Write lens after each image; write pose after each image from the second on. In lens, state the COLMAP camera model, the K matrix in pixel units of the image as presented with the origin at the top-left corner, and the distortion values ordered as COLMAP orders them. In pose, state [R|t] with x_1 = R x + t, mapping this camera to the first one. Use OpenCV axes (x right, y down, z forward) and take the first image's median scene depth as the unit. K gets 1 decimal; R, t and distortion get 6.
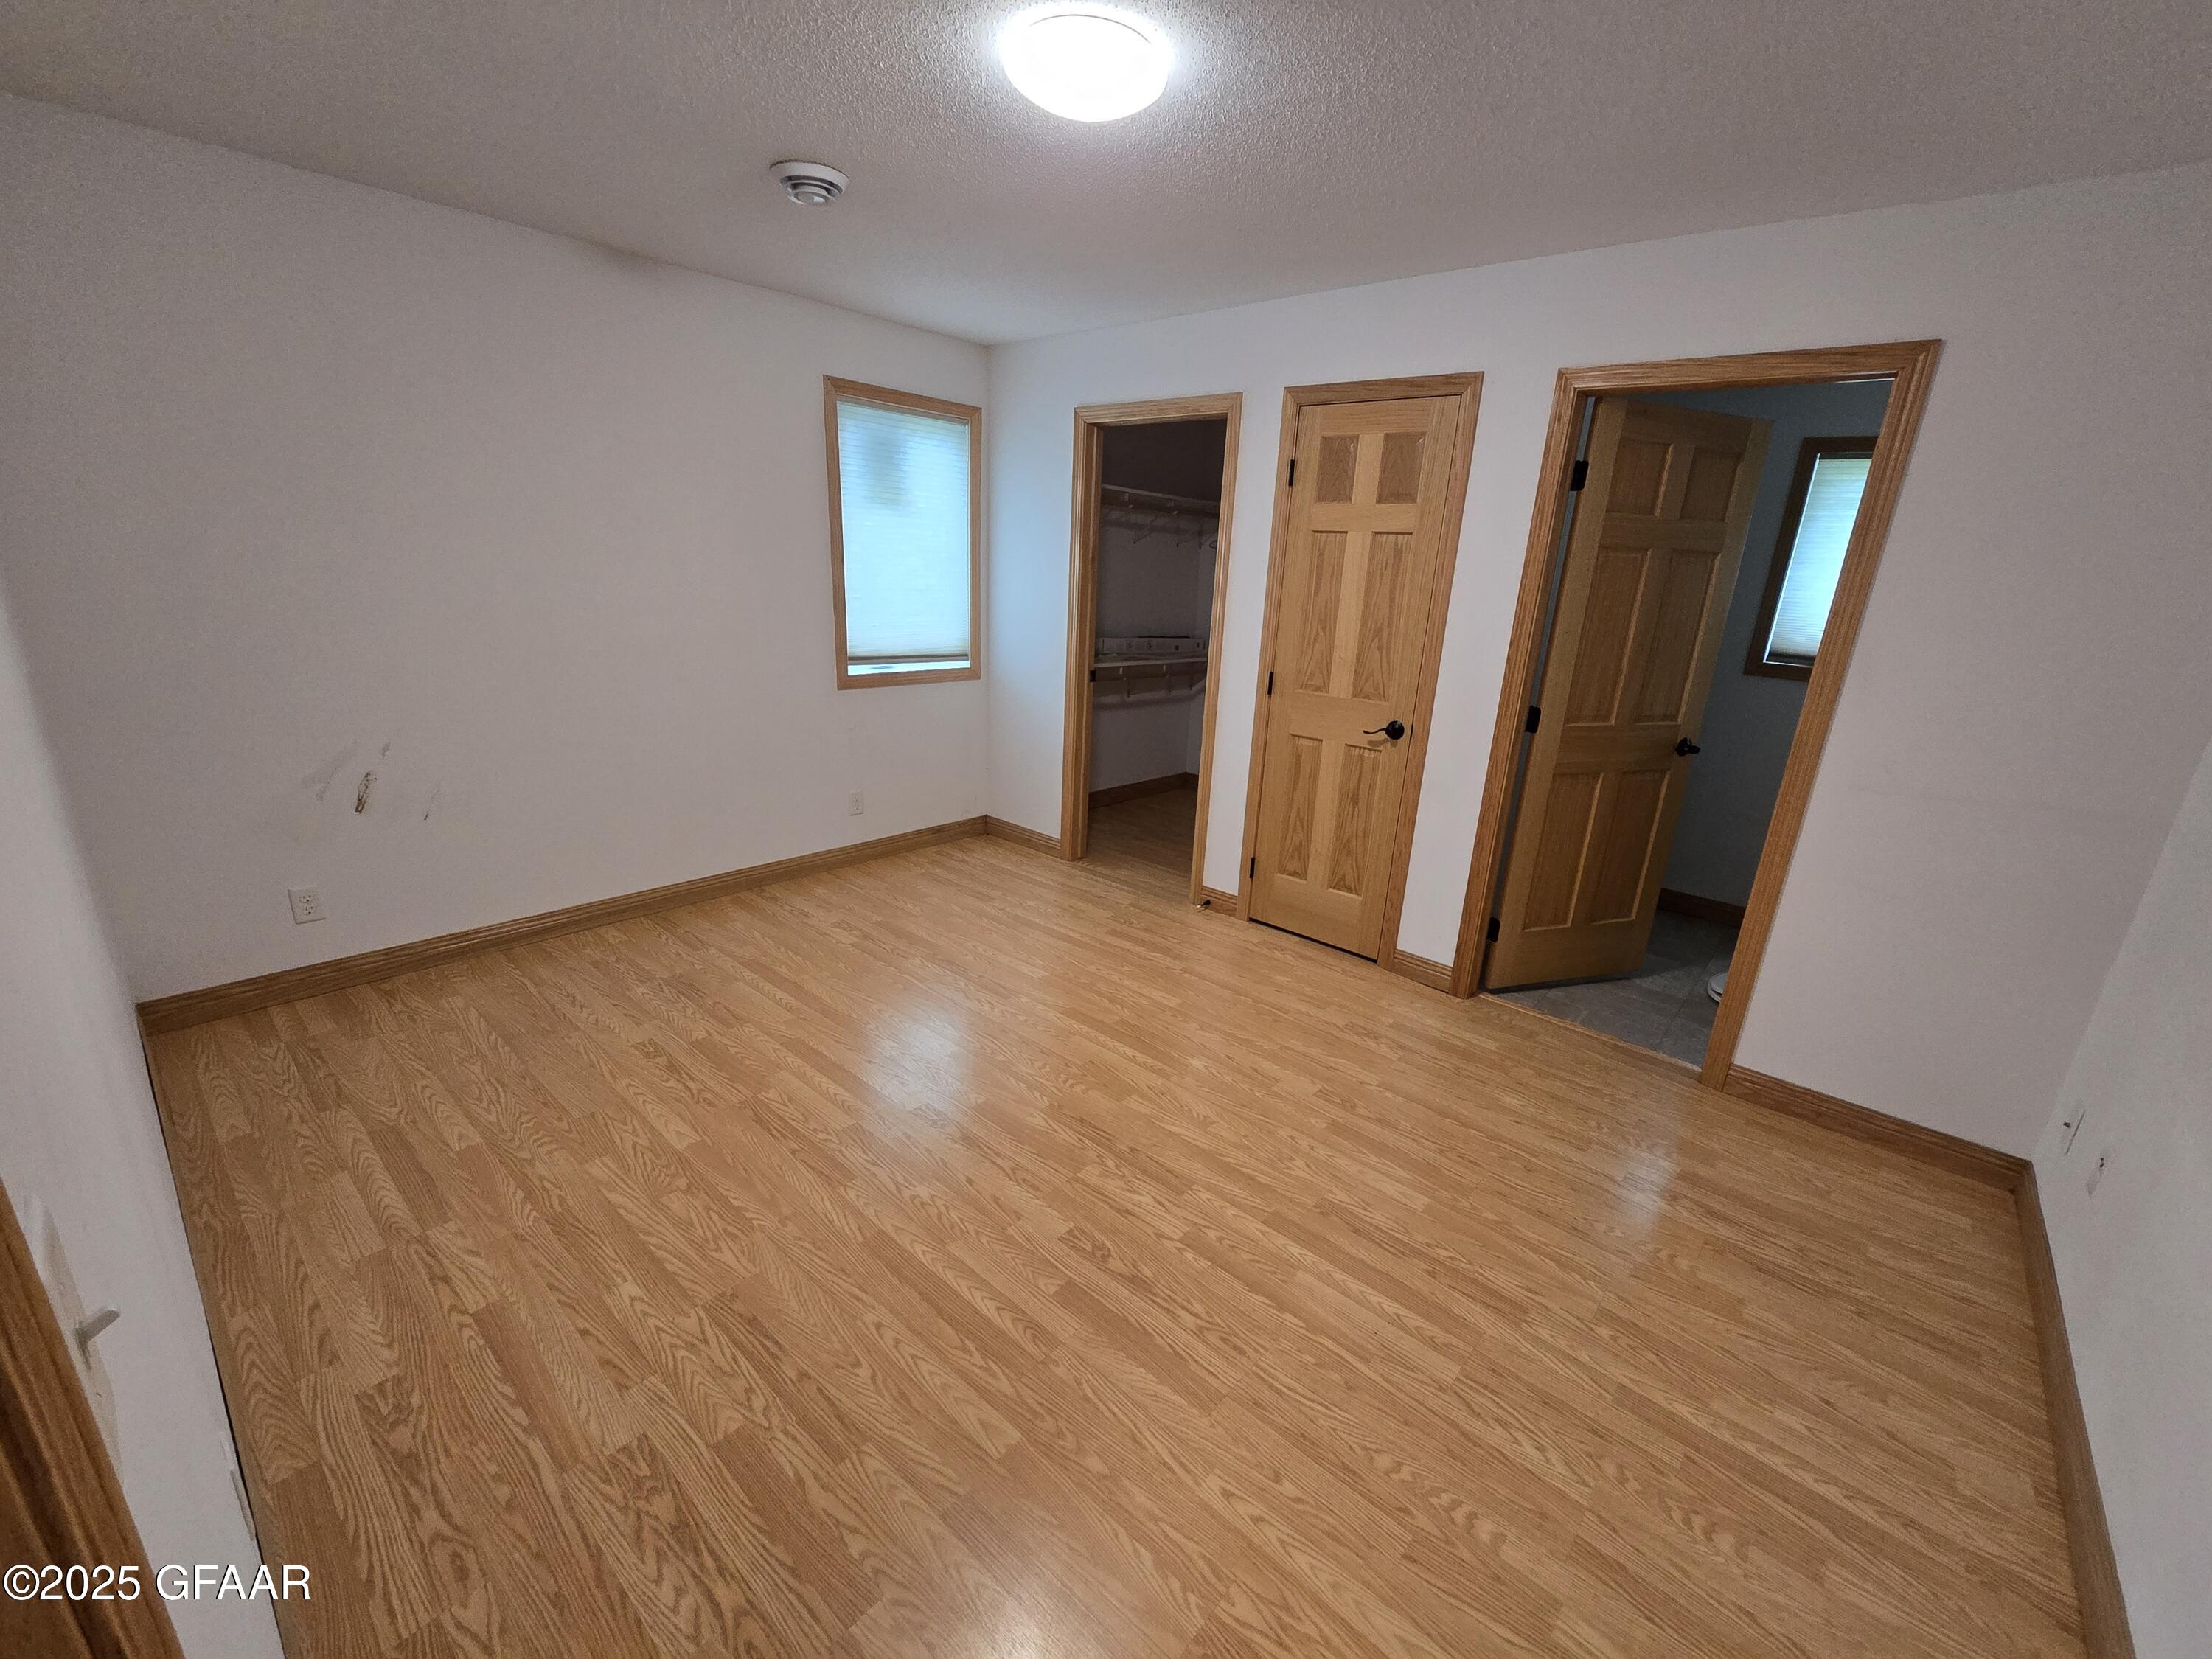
lens RADIAL K [[890.3, 0, 1112.2], [0, 890.3, 830.0], [0, 0, 1]] dist [0.000310, 0.000617]
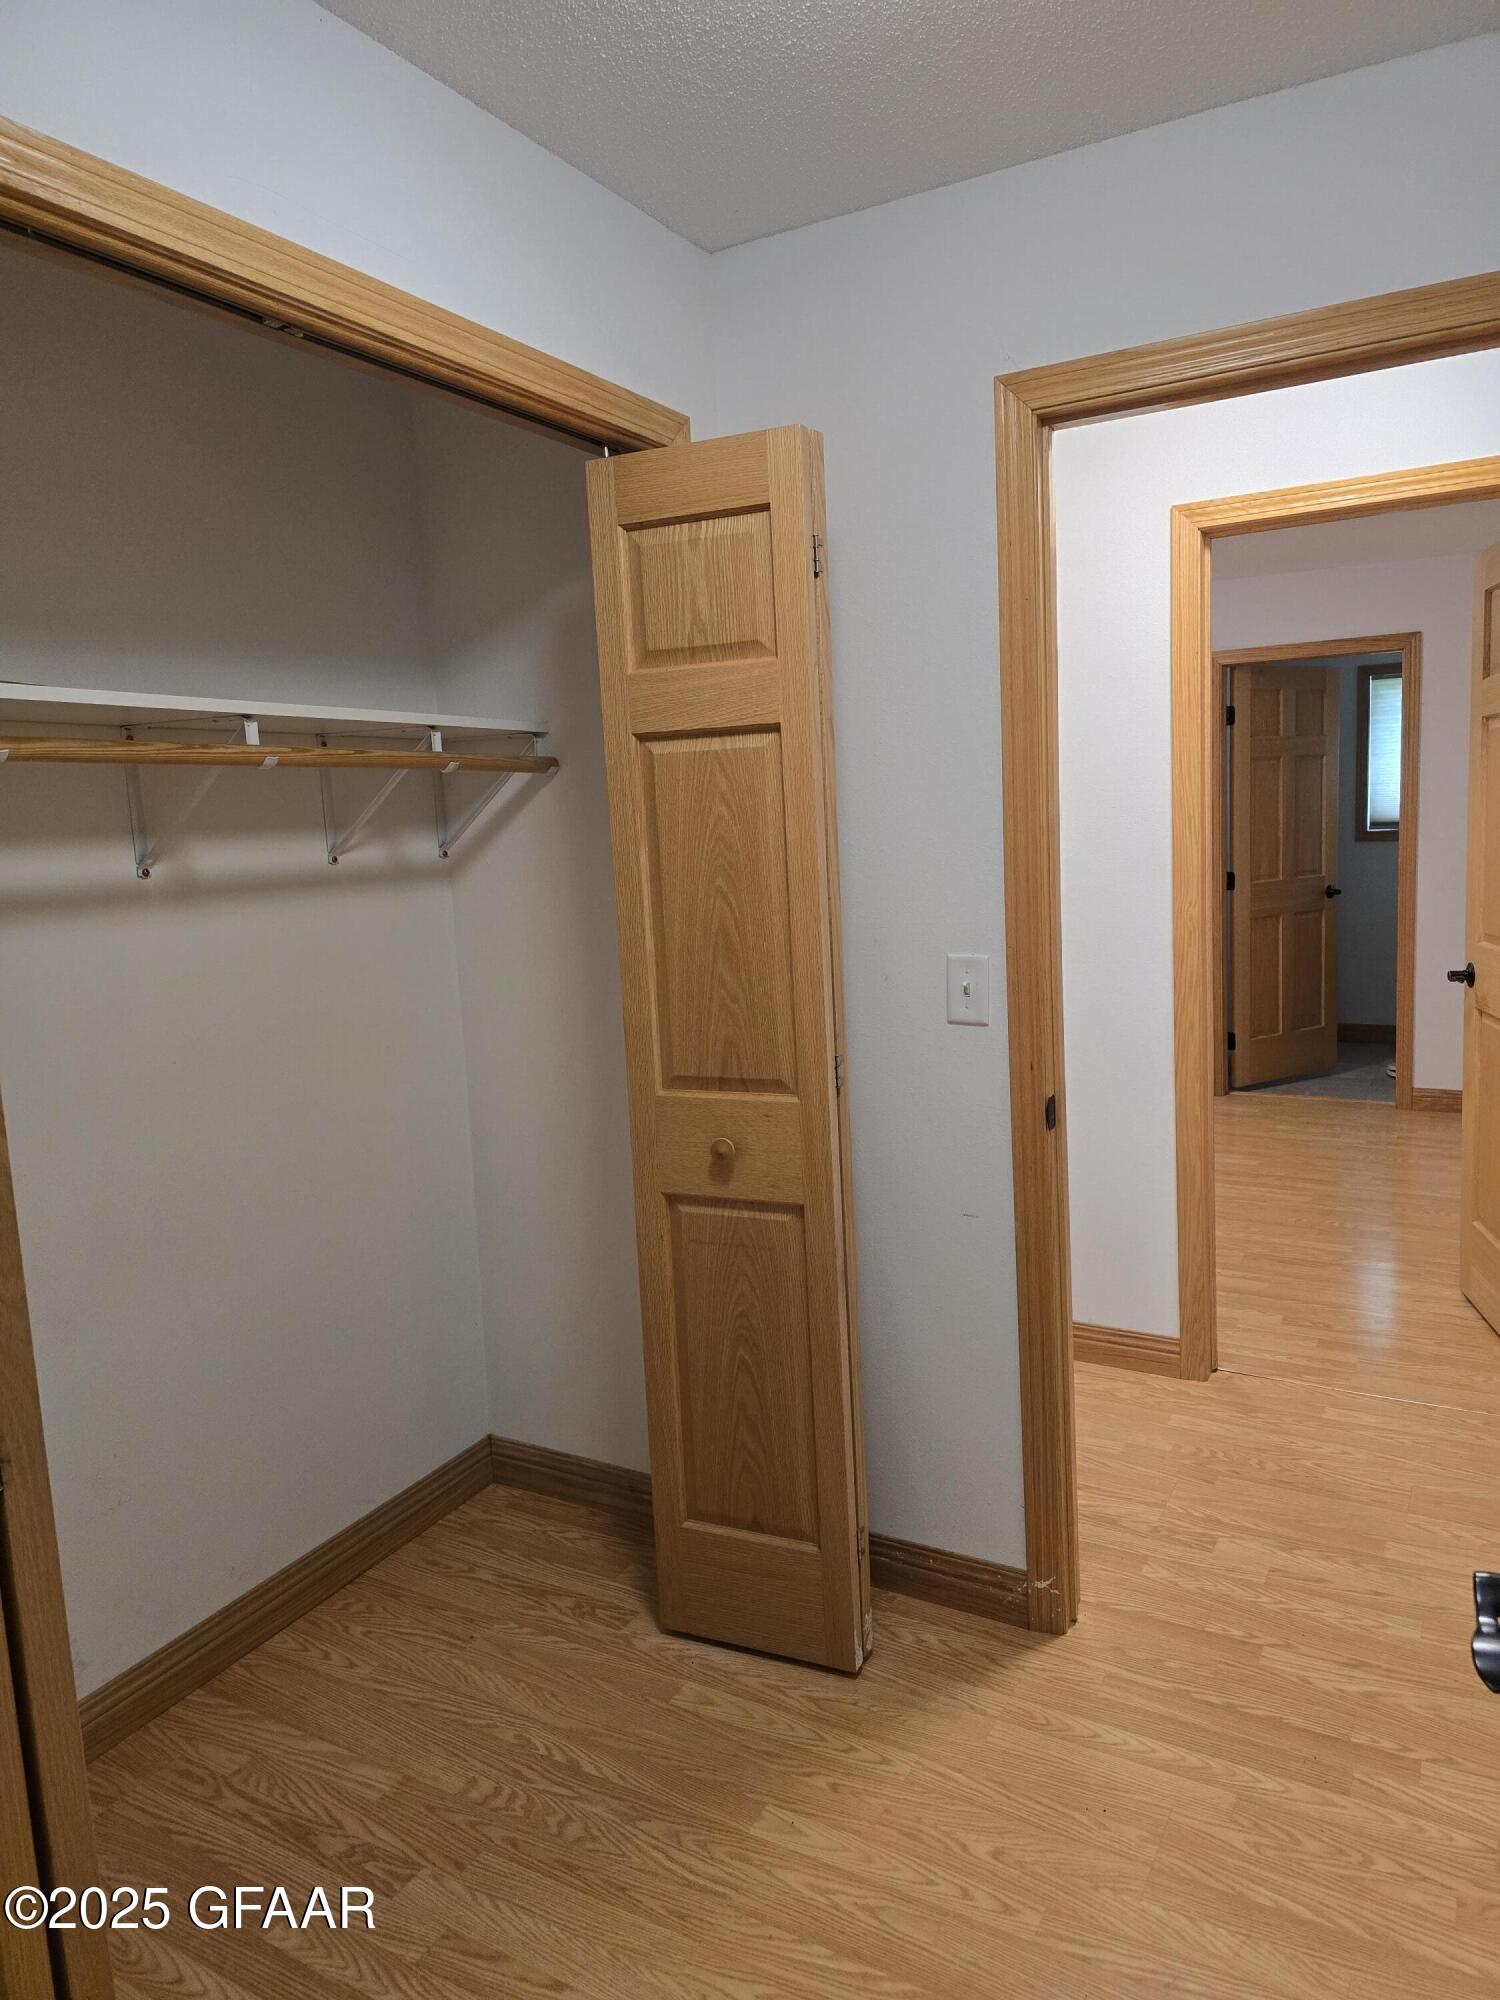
lens RADIAL K [[1371.8, 0, 752.4], [0, 1371.8, 980.2], [0, 0, 1]] dist [0.059319, -0.051659]
pose [[0.971004, -0.118554, 0.207598, -0.703610], [0.153164, 0.975250, -0.159461, 0.250998], [-0.183555, 0.186634, 0.965130, -0.899413]]
